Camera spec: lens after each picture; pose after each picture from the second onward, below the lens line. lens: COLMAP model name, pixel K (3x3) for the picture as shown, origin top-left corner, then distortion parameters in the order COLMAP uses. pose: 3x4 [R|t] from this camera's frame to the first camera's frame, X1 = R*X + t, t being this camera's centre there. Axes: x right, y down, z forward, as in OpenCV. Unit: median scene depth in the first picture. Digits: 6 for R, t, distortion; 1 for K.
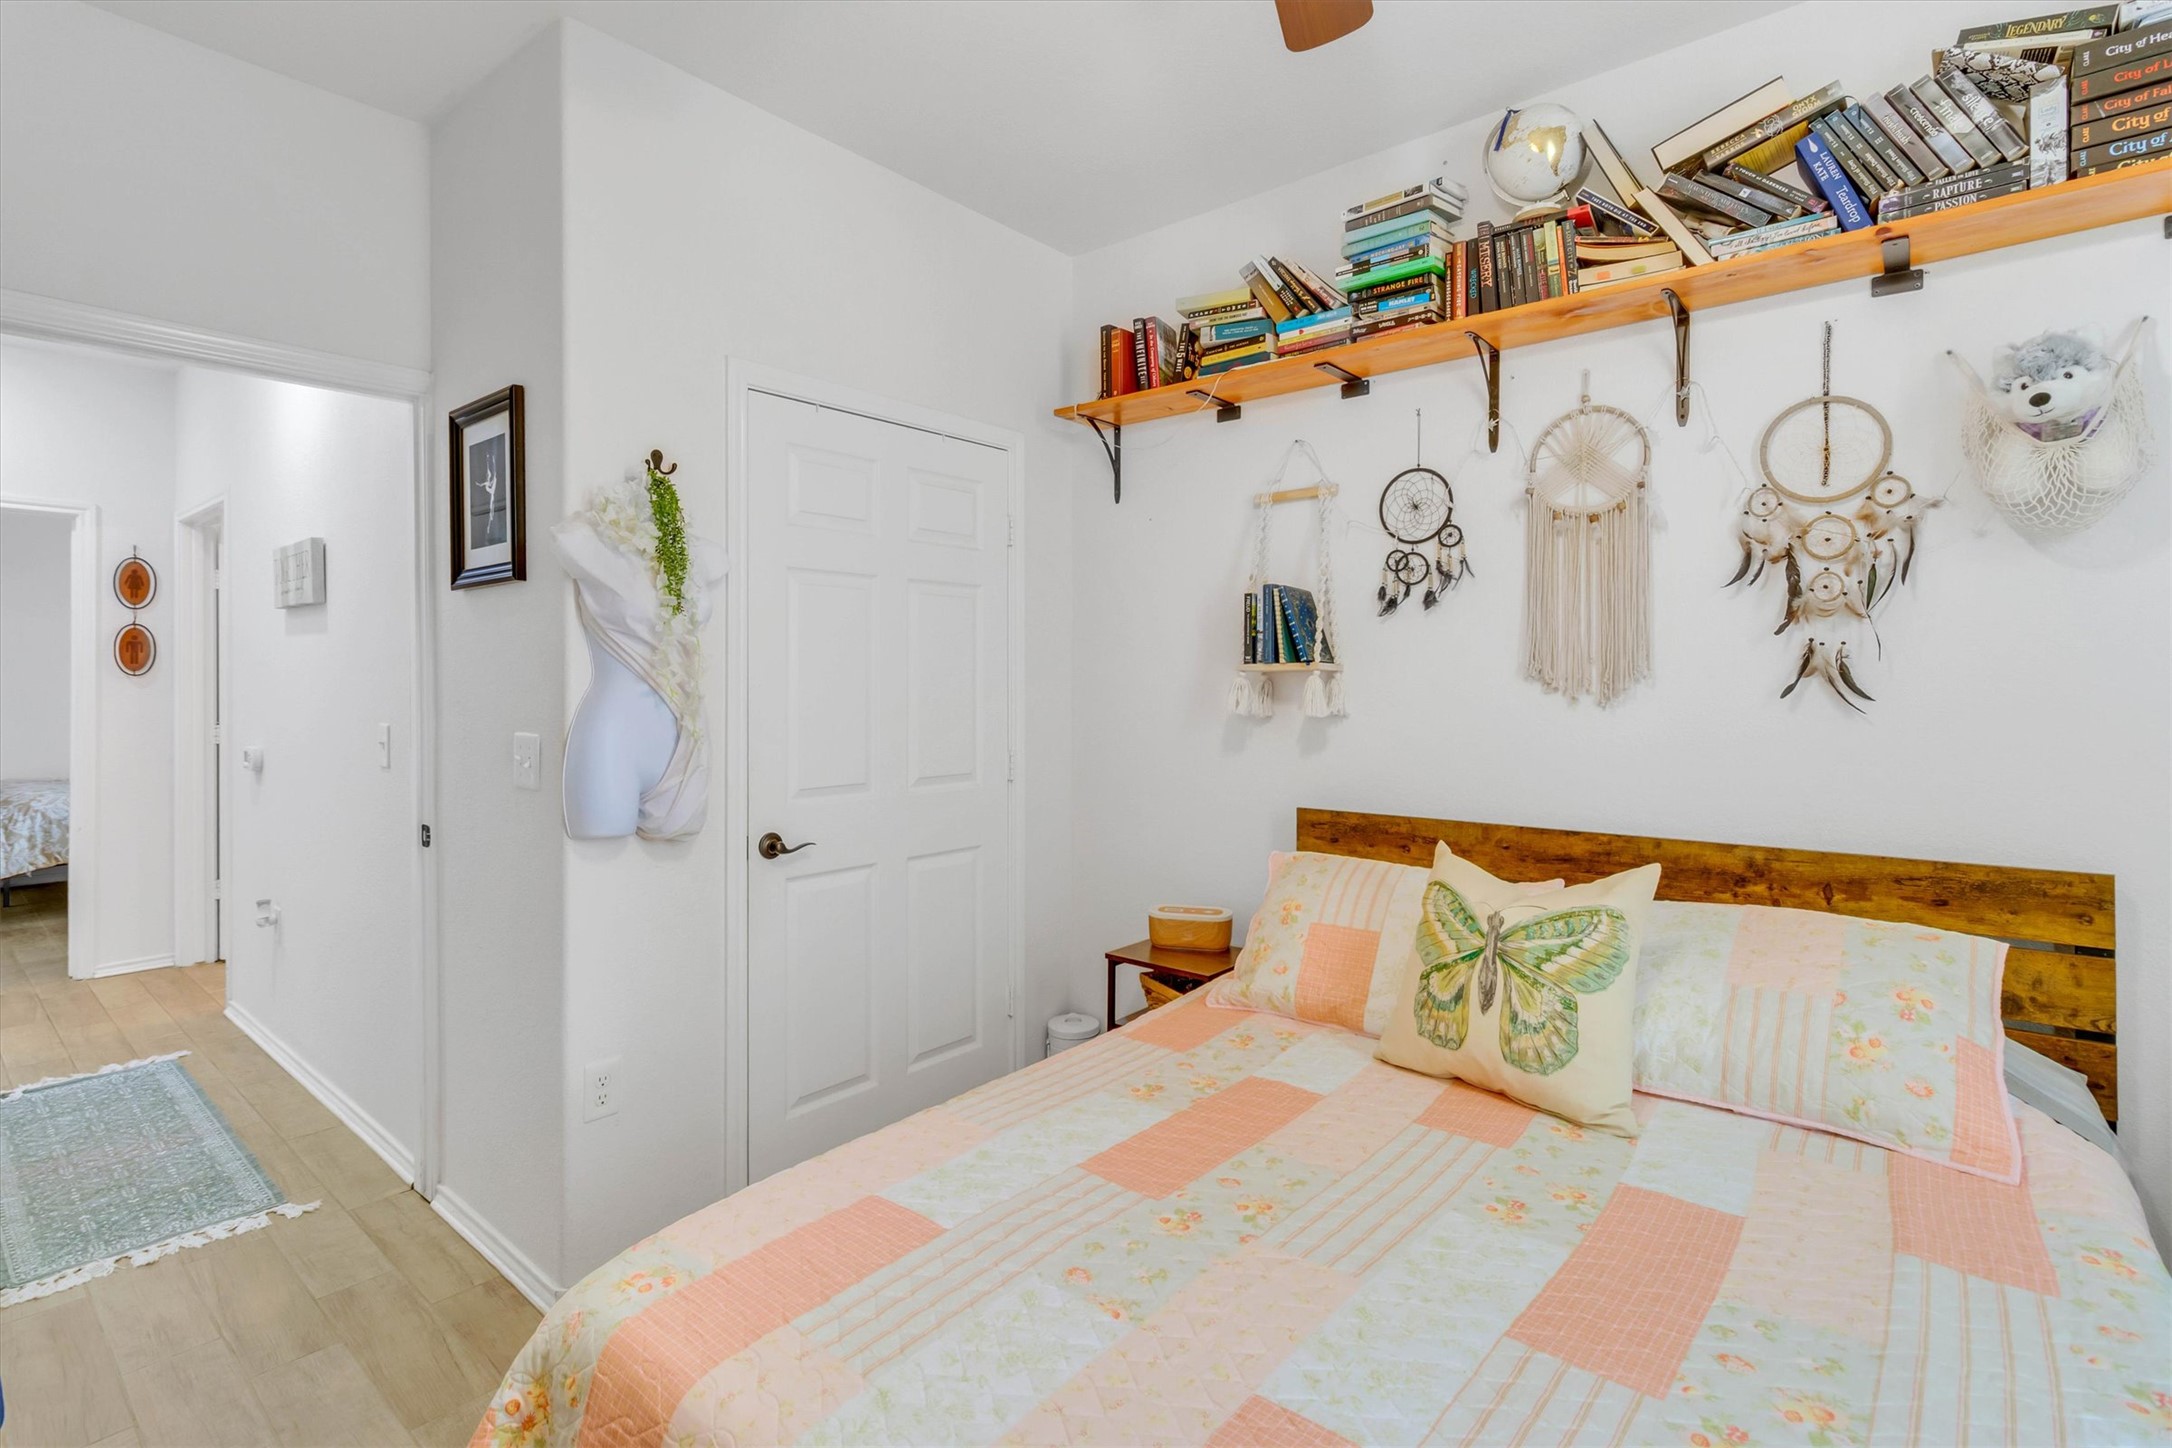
lens RADIAL K [[1028.8, 0, 1073.7], [0, 1028.8, 682.8], [0, 0, 1]] dist [0.002518, 0.000849]
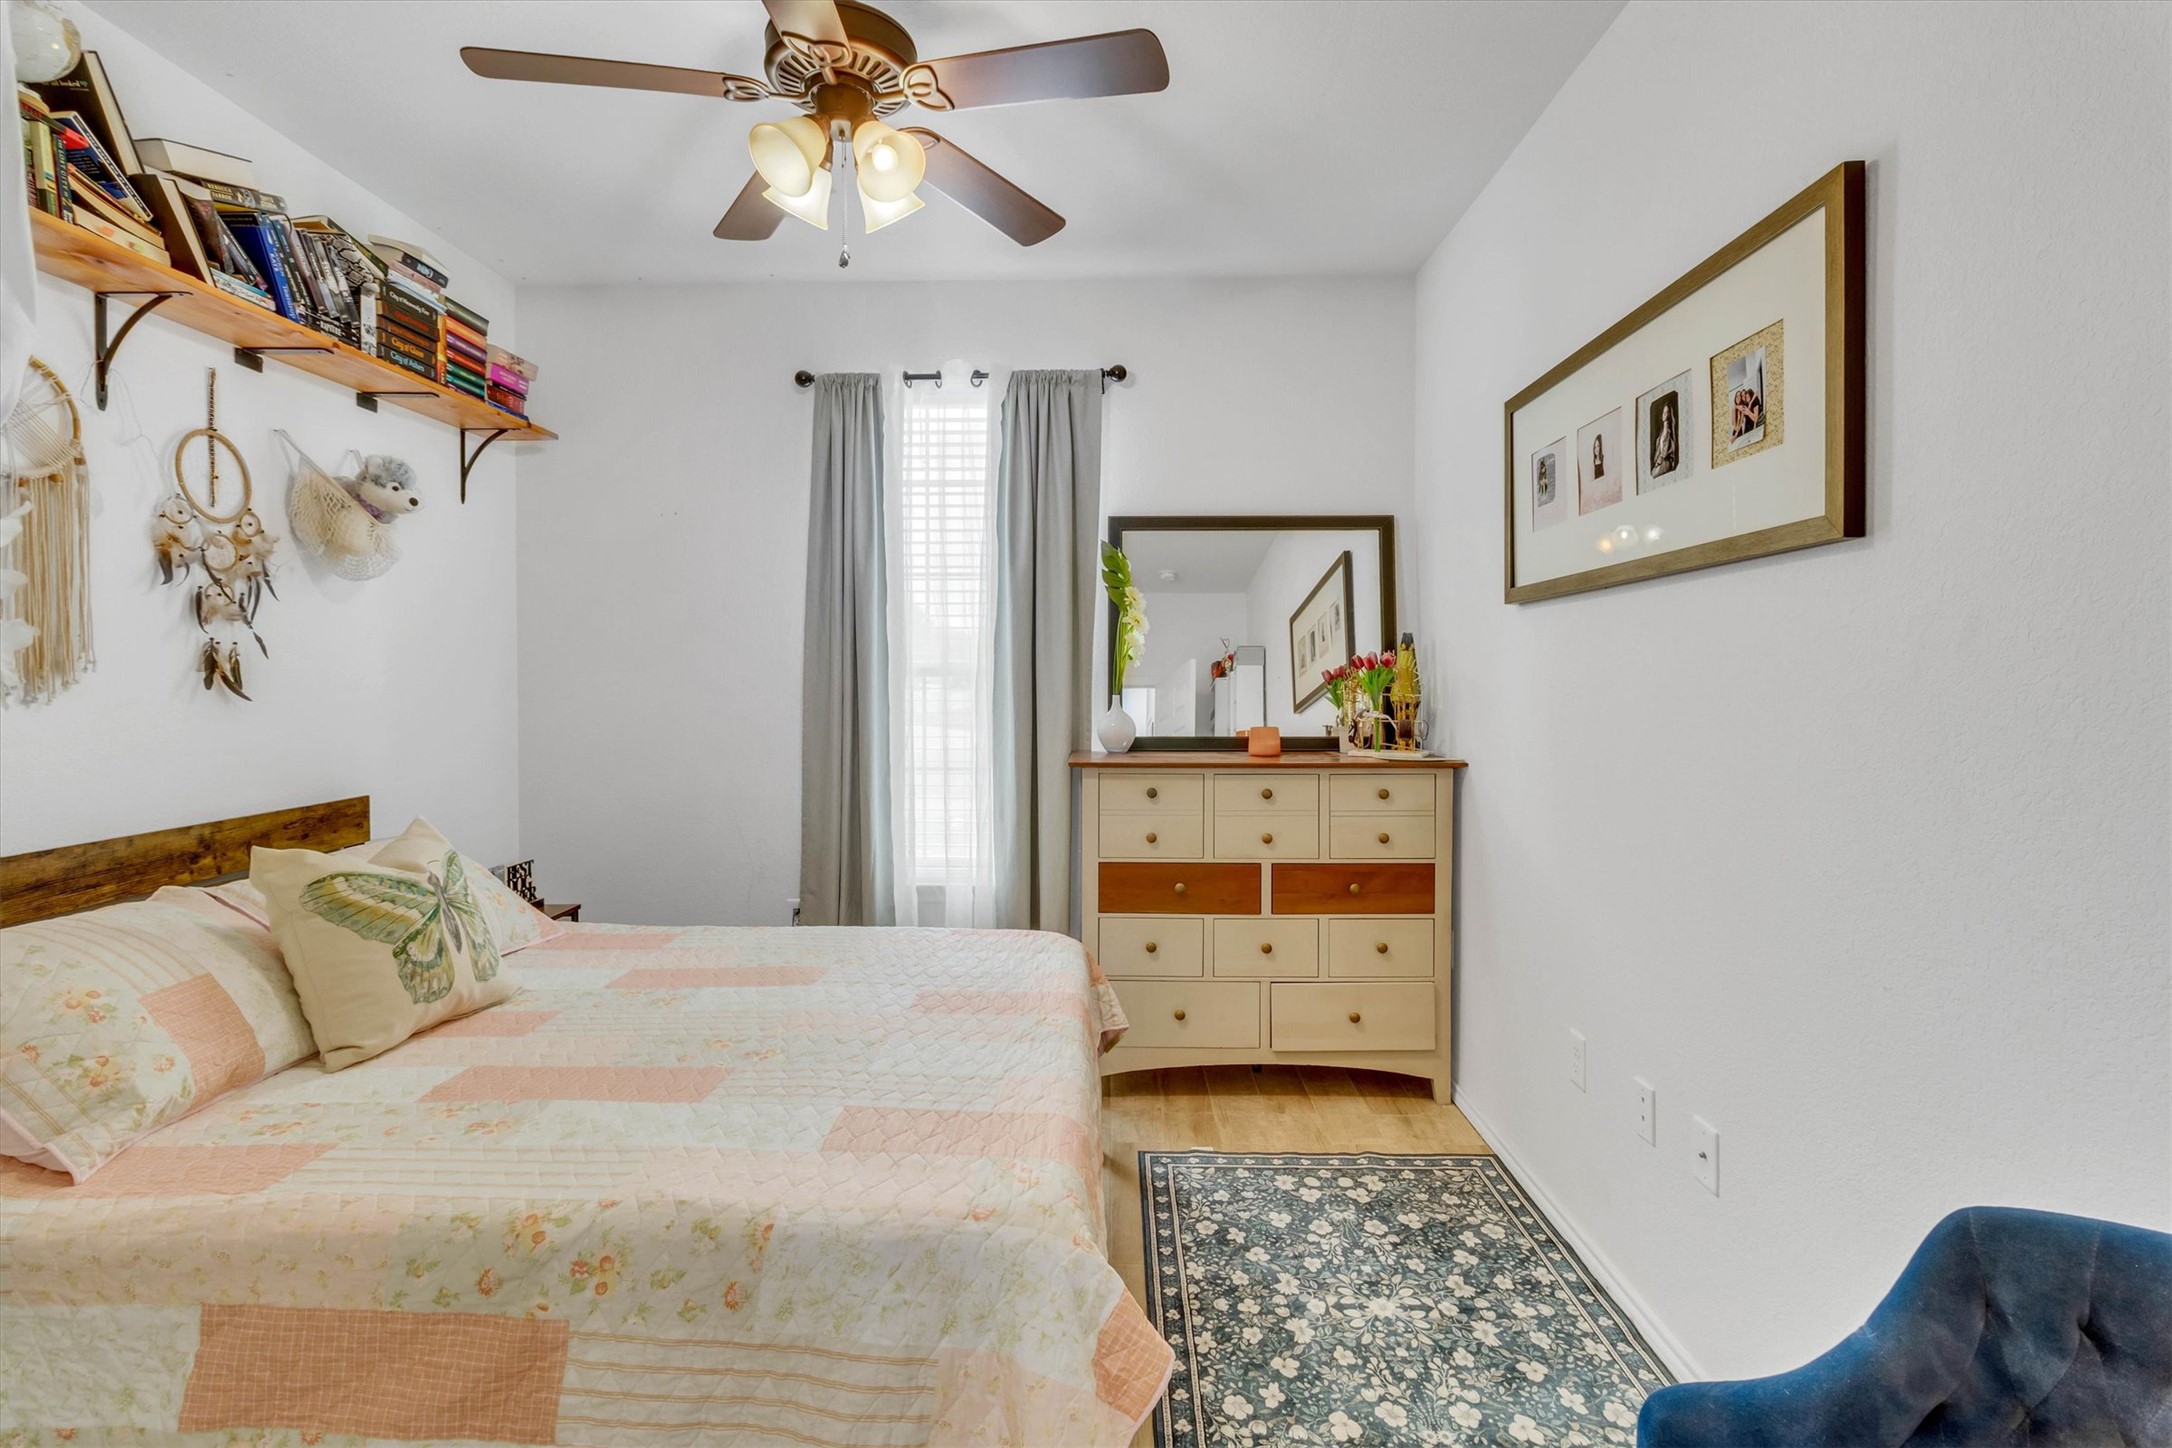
lens RADIAL K [[1028.8, 0, 1073.7], [0, 1028.8, 682.8], [0, 0, 1]] dist [0.002518, 0.000849]
pose [[-0.623015, -0.003291, 0.782203, -0.923599], [0.002827, 0.999975, 0.006459, 0.003349], [-0.782205, 0.006235, -0.622991, 1.123287]]
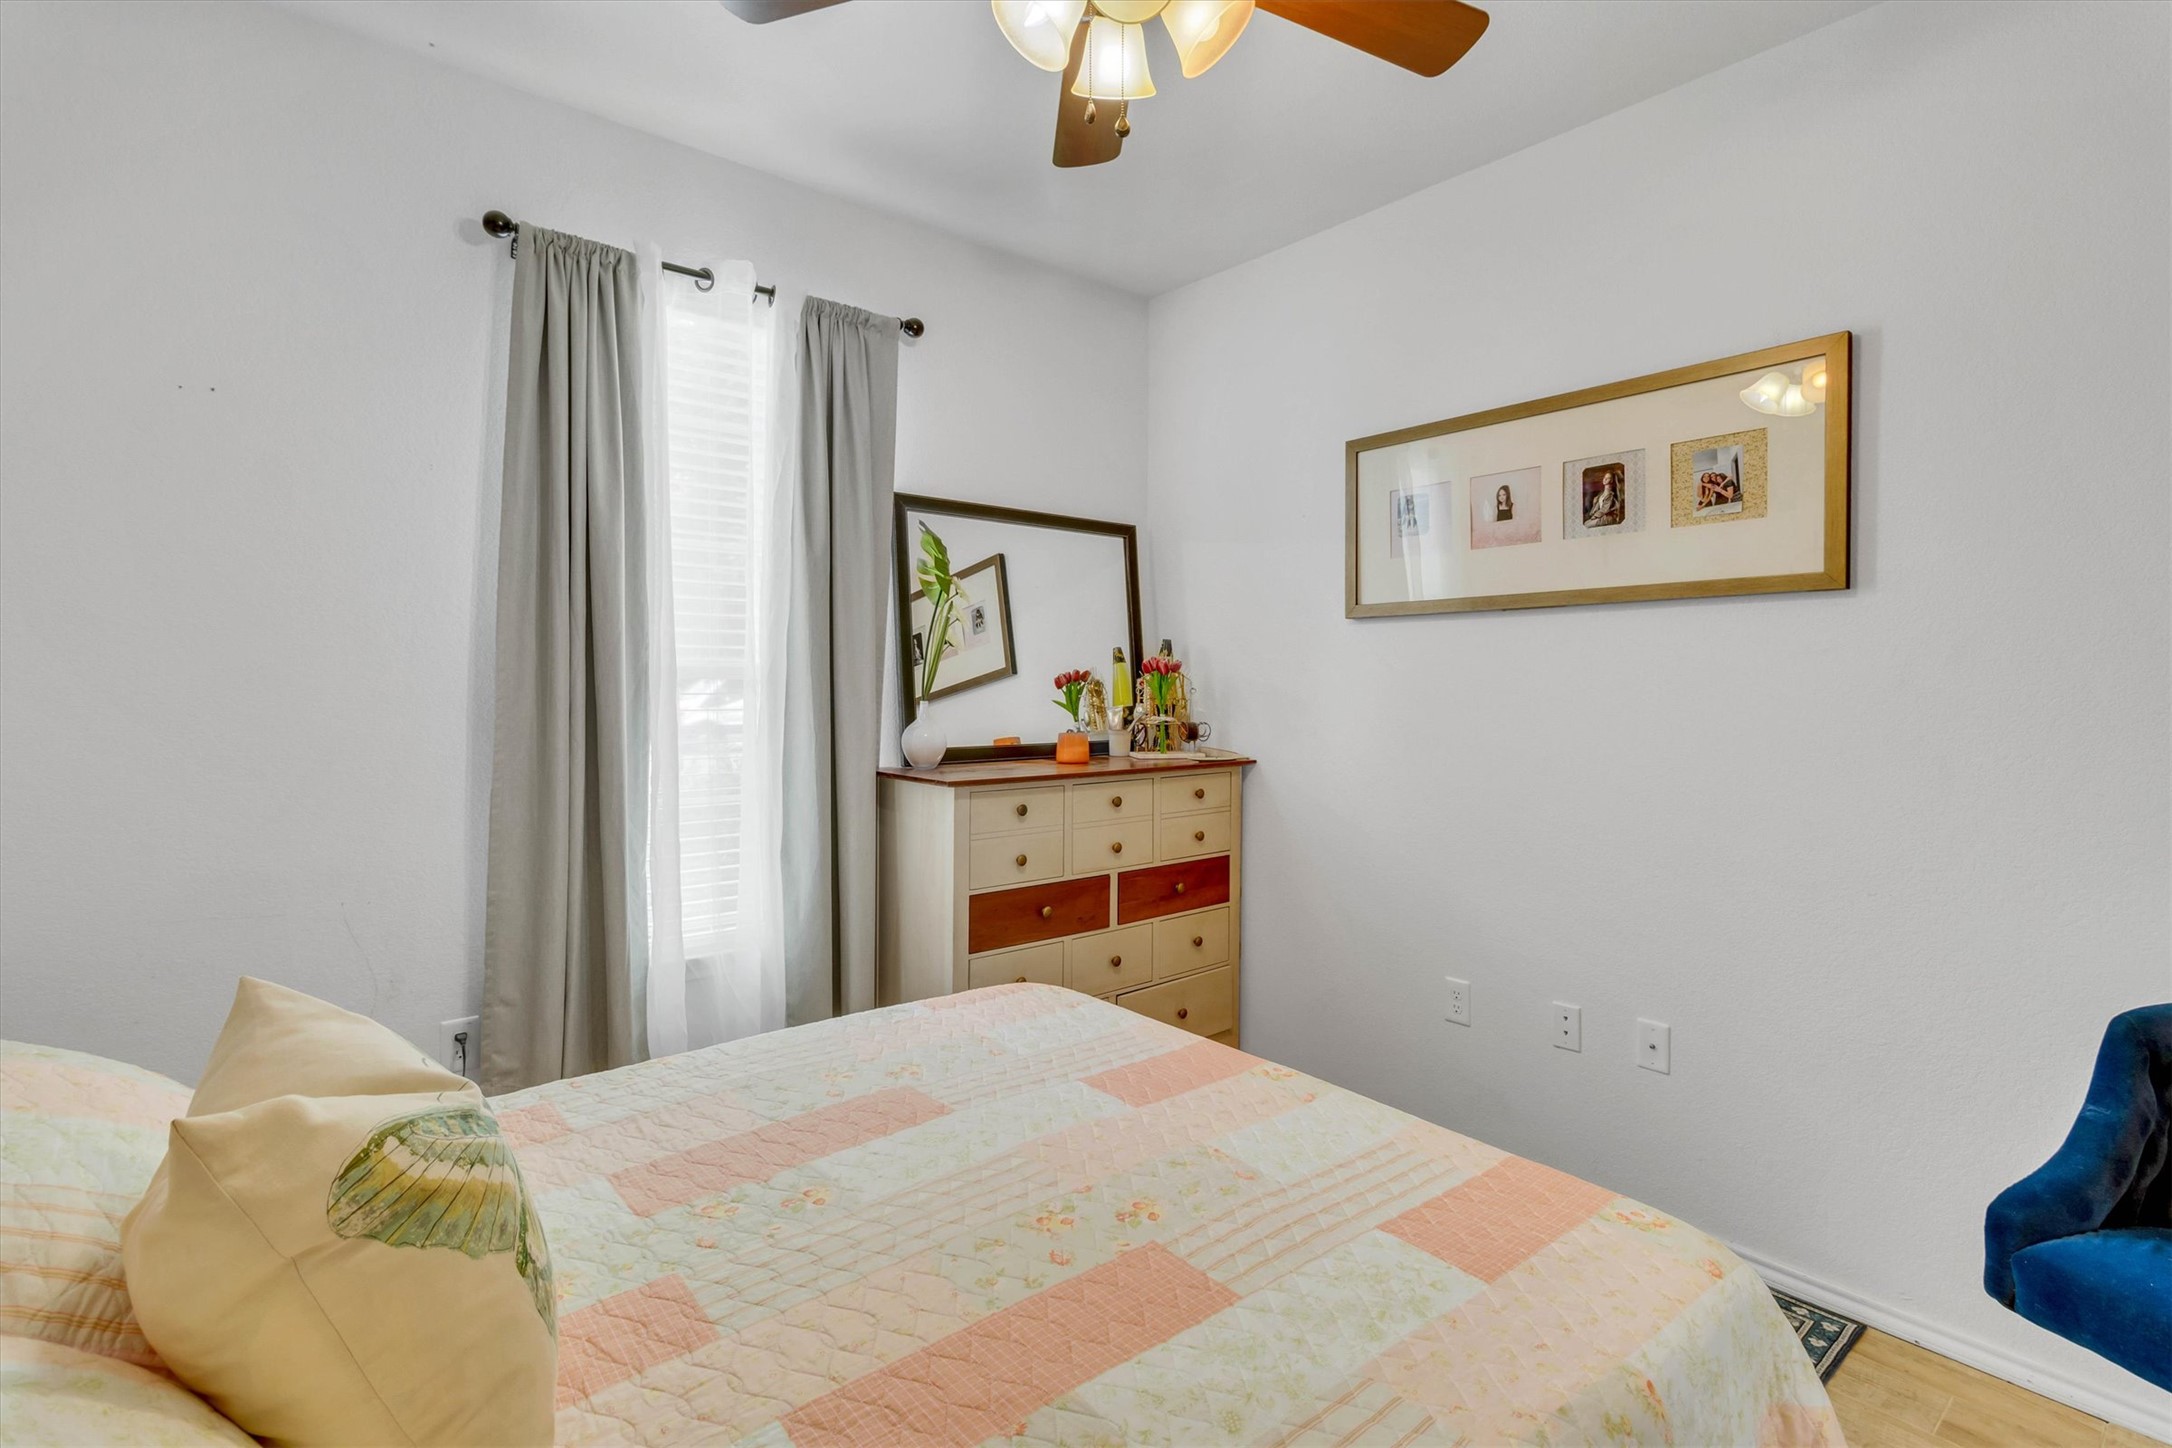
lens RADIAL K [[1028.8, 0, 1073.7], [0, 1028.8, 682.8], [0, 0, 1]] dist [0.002518, 0.000849]
pose [[-0.985091, -0.005048, 0.171957, -0.002728], [-0.004488, 0.999983, 0.003647, 0.002633], [-0.171973, 0.002821, -0.985098, 1.452810]]
